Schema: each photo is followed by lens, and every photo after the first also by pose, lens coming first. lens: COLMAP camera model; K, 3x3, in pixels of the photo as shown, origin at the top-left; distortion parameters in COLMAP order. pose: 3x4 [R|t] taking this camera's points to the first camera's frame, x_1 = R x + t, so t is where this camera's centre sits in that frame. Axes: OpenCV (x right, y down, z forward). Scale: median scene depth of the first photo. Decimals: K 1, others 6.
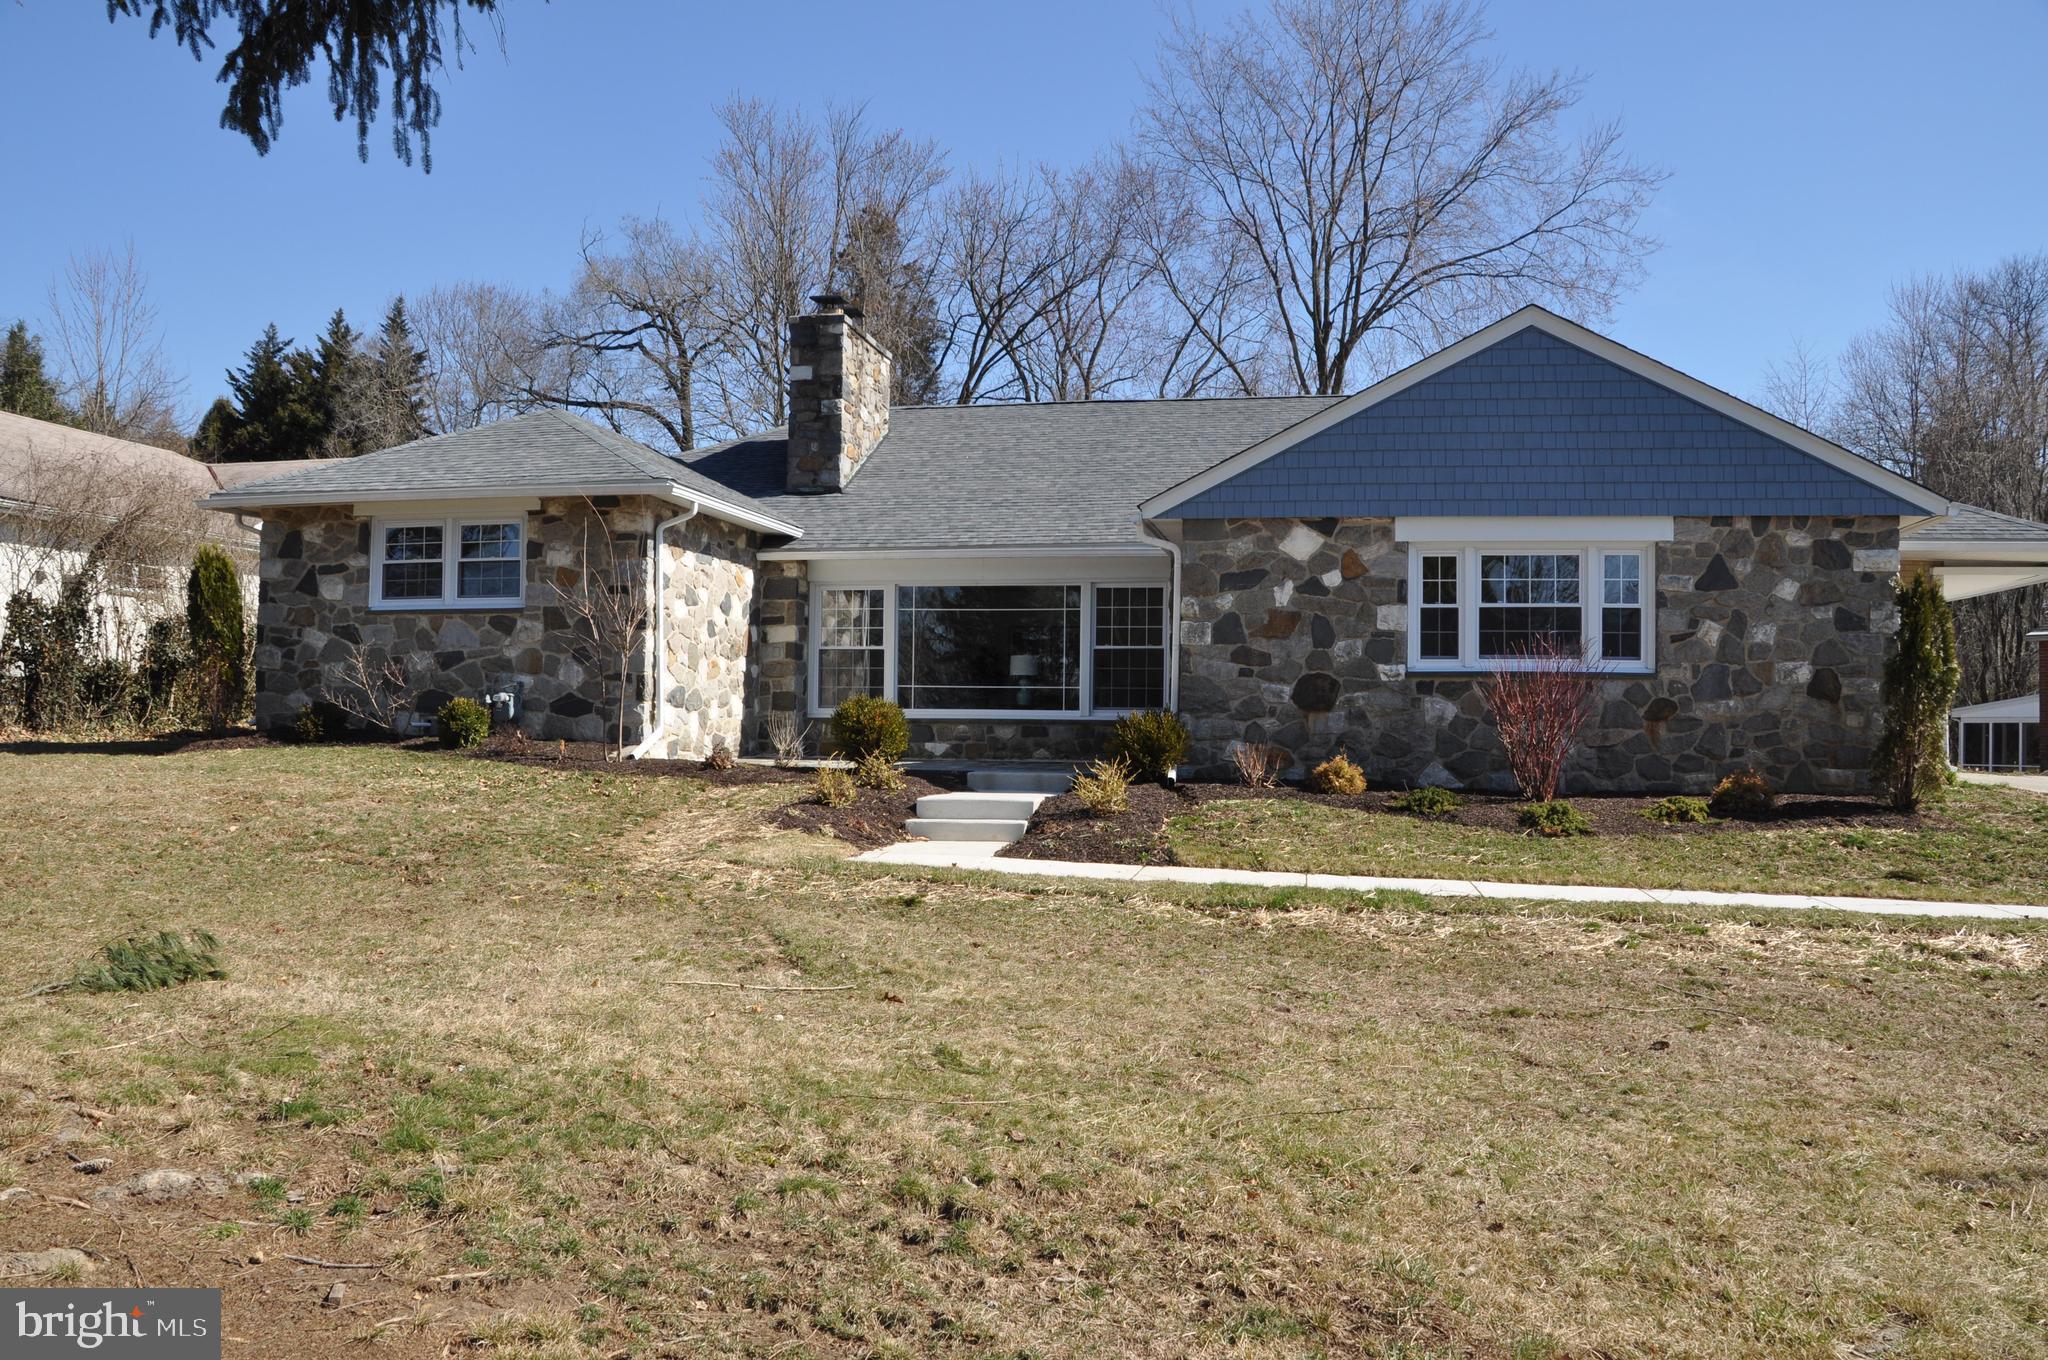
lens RADIAL K [[1618.7, 0, 1024.4], [0, 1618.7, 705.7], [0, 0, 1]] dist [-0.144706, 0.096372]
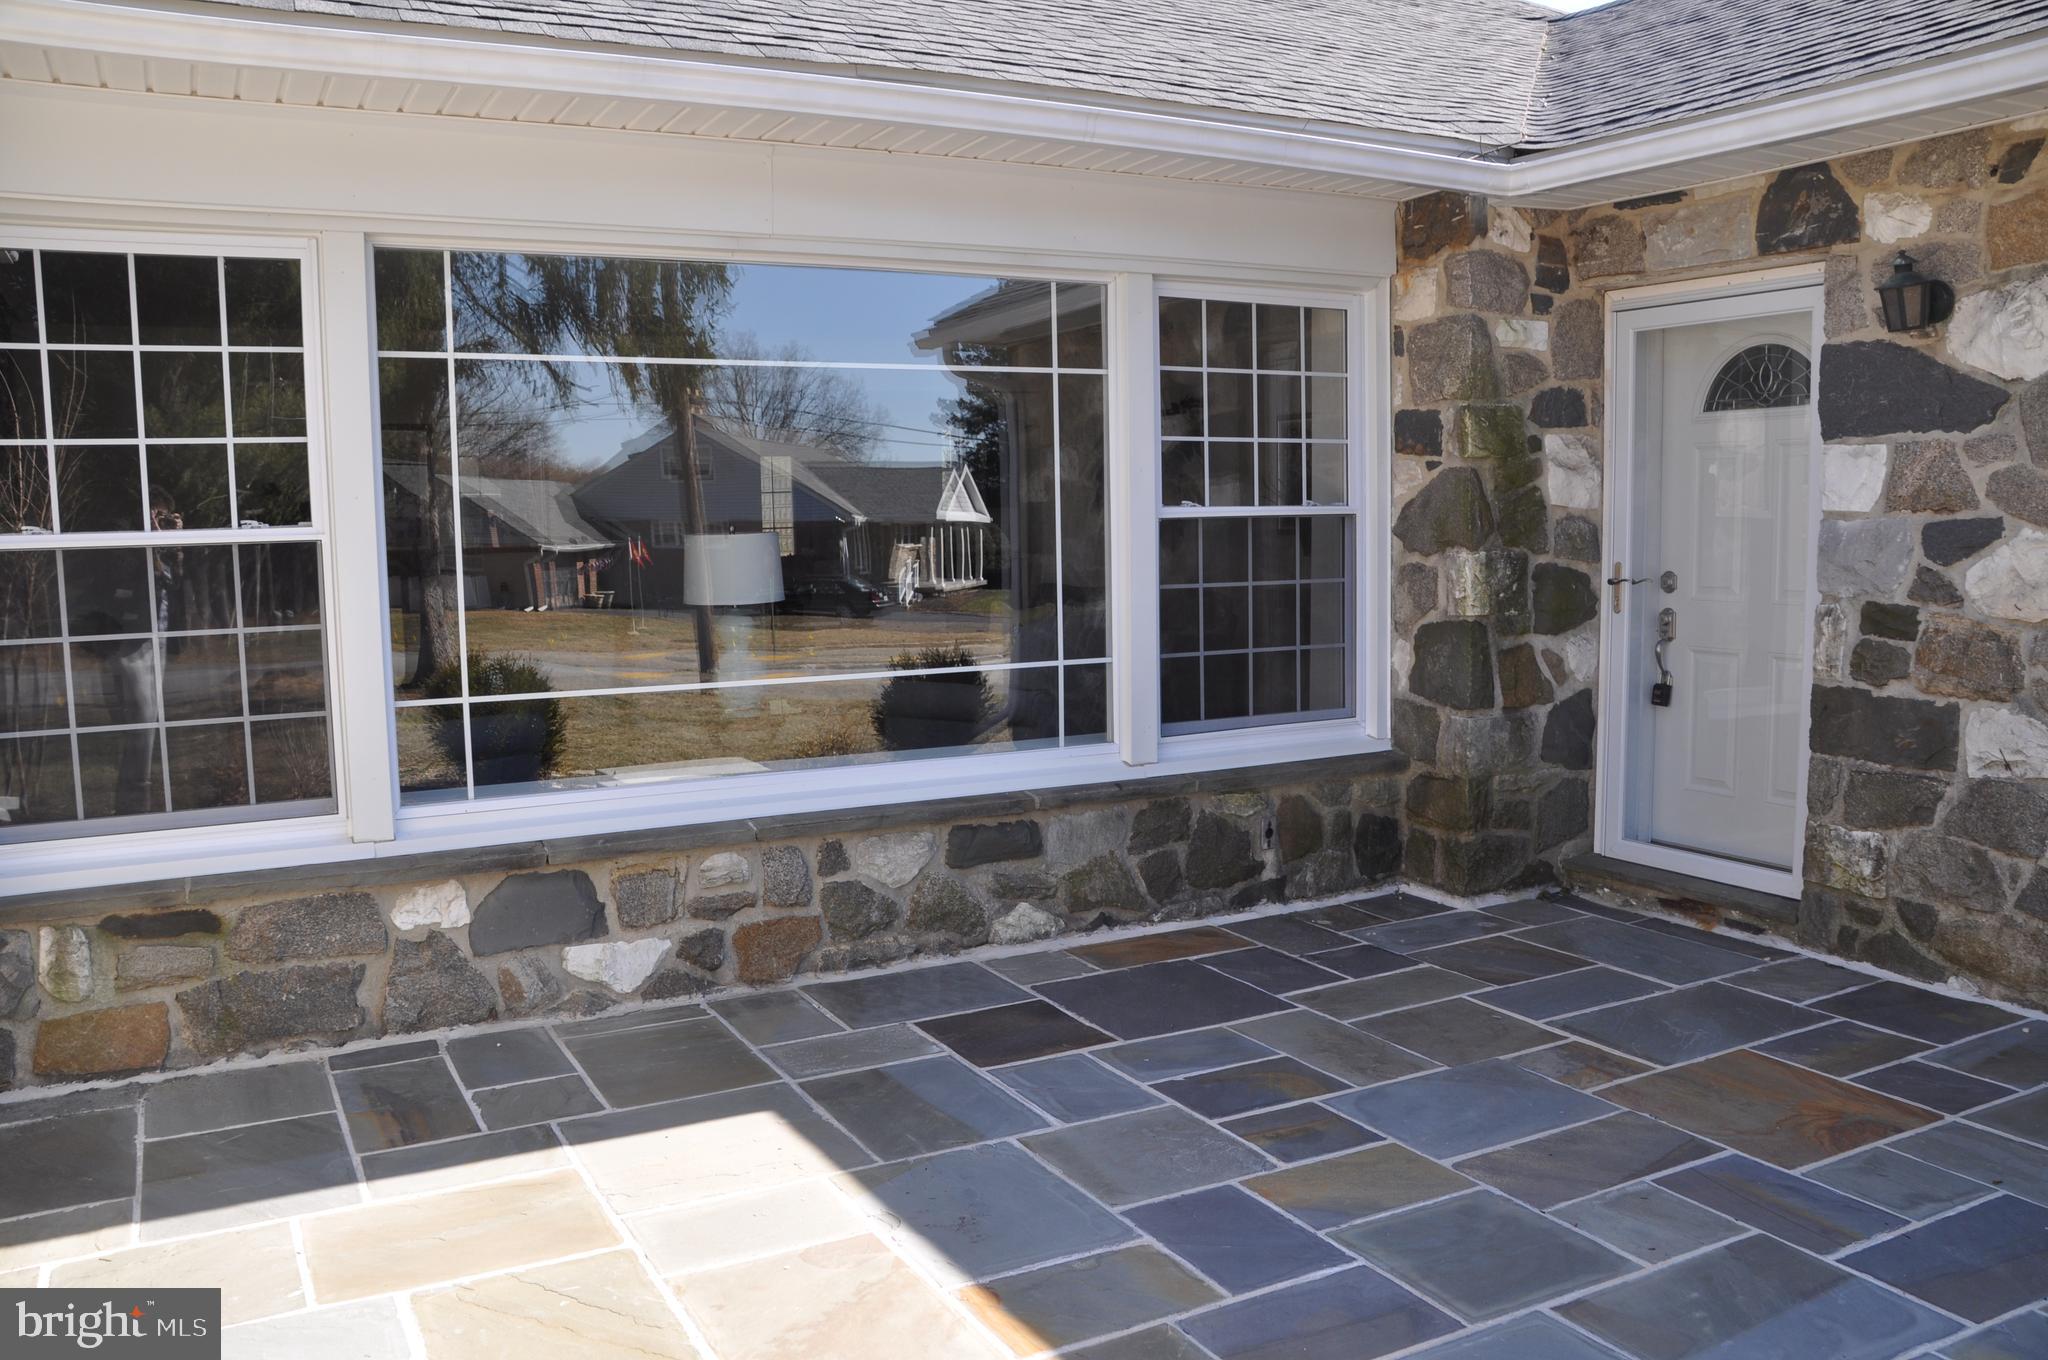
lens RADIAL K [[1618.7, 0, 1023.5], [0, 1618.7, 689.1], [0, 0, 1]] dist [-0.144706, 0.096372]
pose [[0.771746, -0.091353, 0.629335, -0.194938], [0.013792, 0.991800, 0.127054, -0.053392], [-0.635781, -0.089374, 0.766678, 1.024226]]
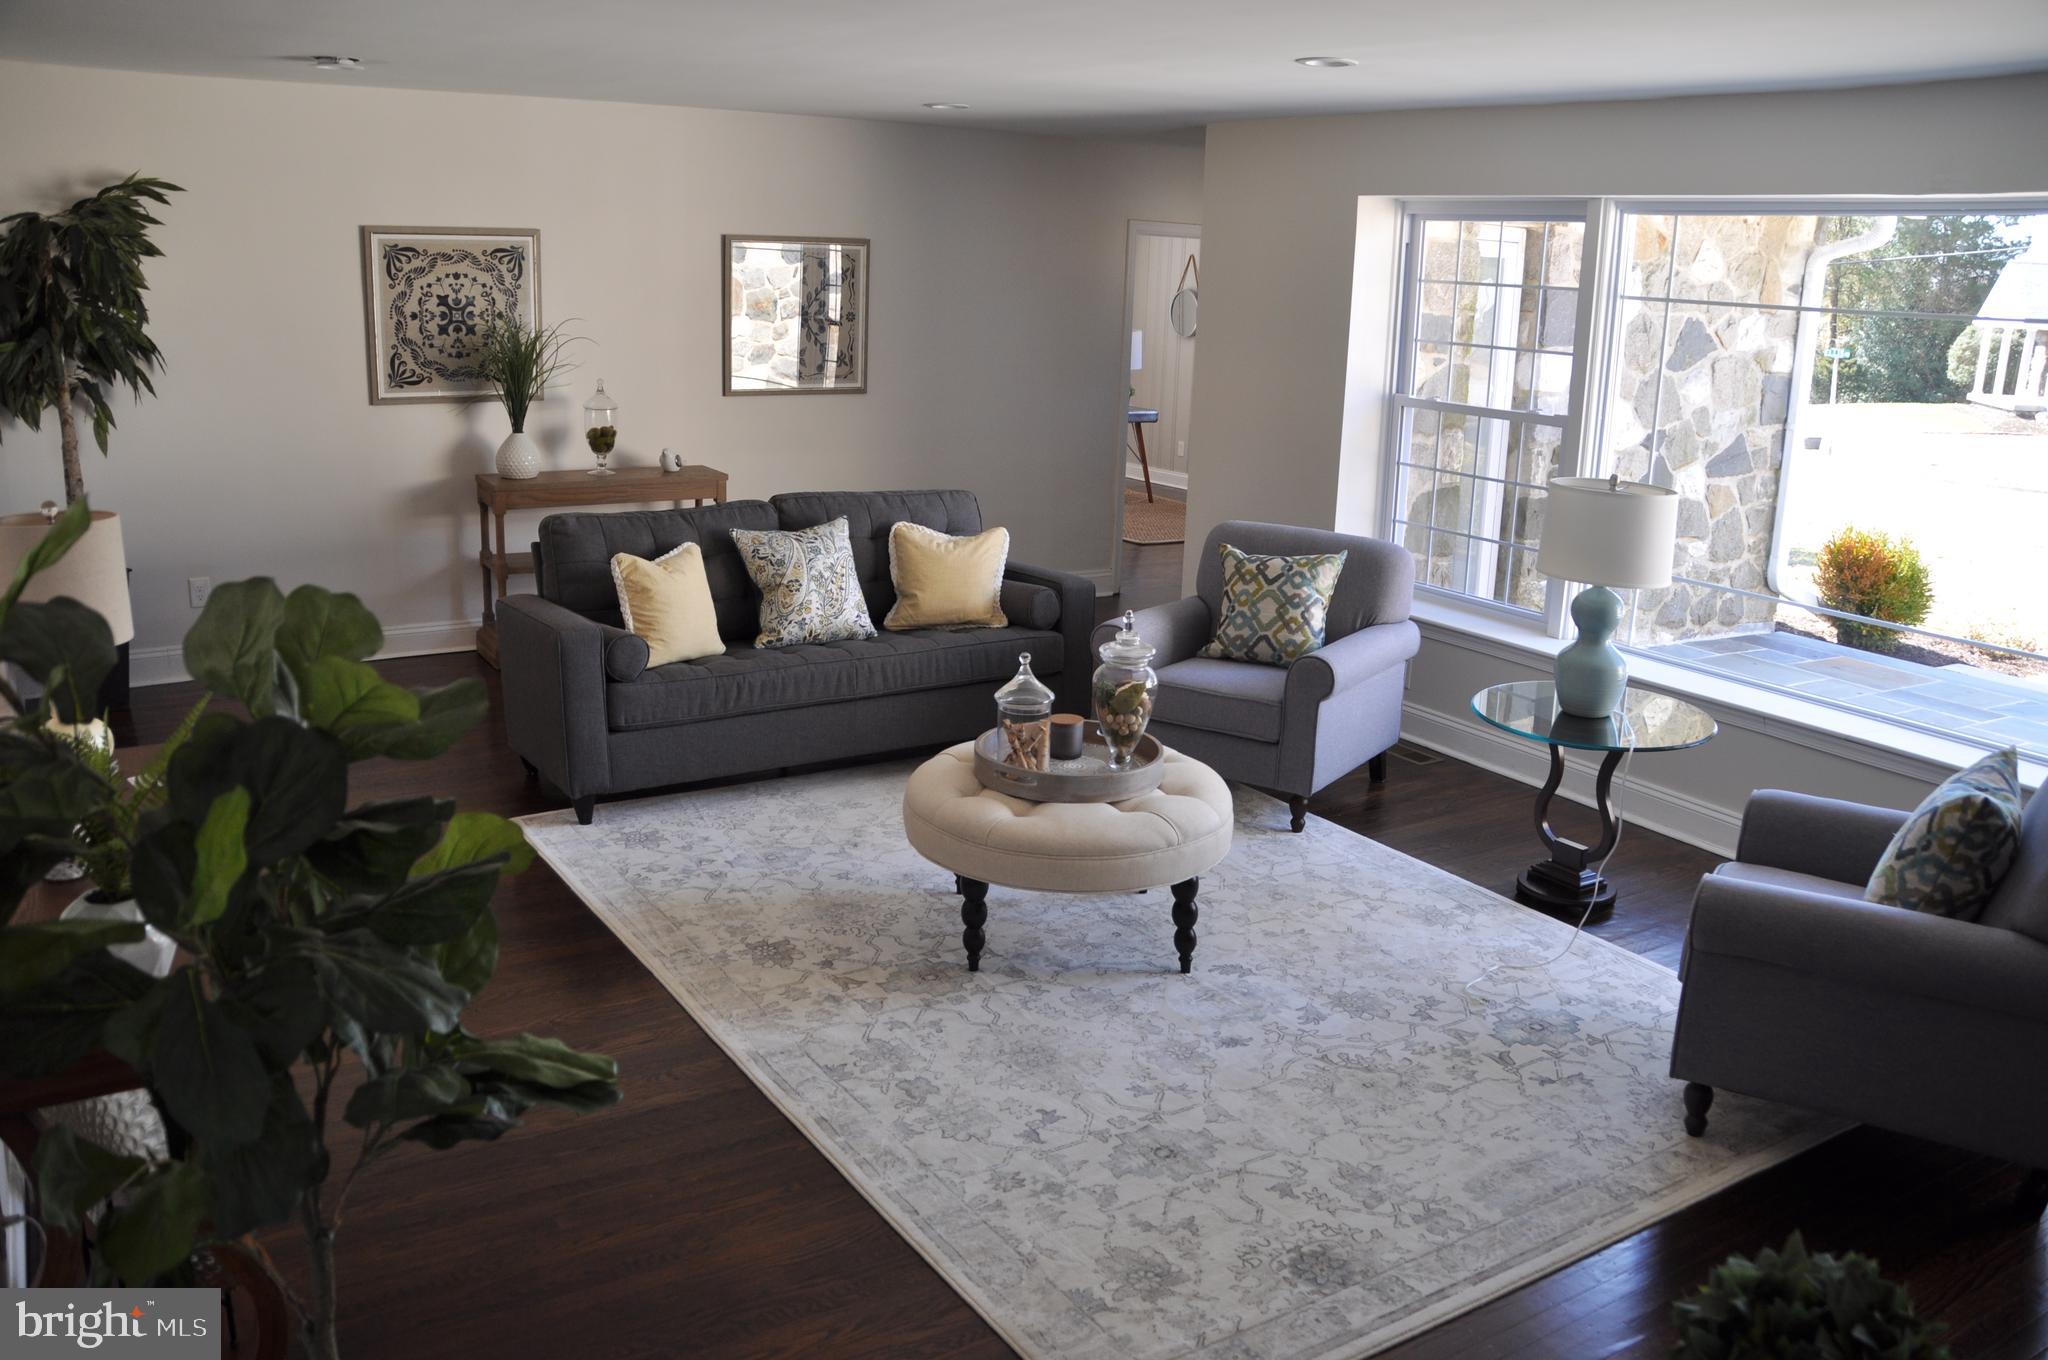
lens RADIAL K [[1617.7, 0, 1026.1], [0, 1617.7, 680.2], [0, 0, 1]] dist [-0.149963, 0.100340]
pose [[-0.698895, -0.210418, 0.683571, -0.123424], [-0.054132, 0.968565, 0.242799, -0.071901], [-0.713173, 0.132688, -0.688316, 1.650315]]
